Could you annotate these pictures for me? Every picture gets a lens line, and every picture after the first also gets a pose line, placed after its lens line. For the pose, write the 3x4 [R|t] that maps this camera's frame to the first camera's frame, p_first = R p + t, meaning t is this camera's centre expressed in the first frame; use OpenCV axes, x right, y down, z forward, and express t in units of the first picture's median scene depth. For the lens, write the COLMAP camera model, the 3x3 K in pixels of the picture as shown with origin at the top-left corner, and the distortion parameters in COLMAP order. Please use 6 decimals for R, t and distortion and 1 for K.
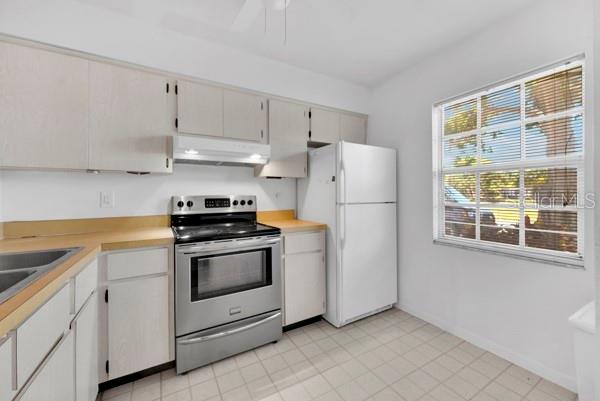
lens RADIAL K [[241.6, 0, 297.6], [0, 241.6, 198.0], [0, 0, 1]] dist [0.001329, 0.000150]
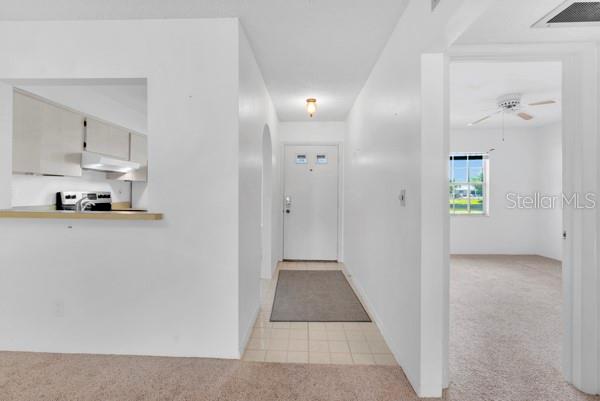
lens RADIAL K [[254.8, 0, 300.5], [0, 254.8, 197.2], [0, 0, 1]] dist [0.001635, -0.000090]
pose [[0.519914, 0.003720, 0.854211, -1.093505], [0.003022, 0.999976, -0.006194, 0.041352], [-0.854213, 0.005802, 0.519890, -0.984365]]
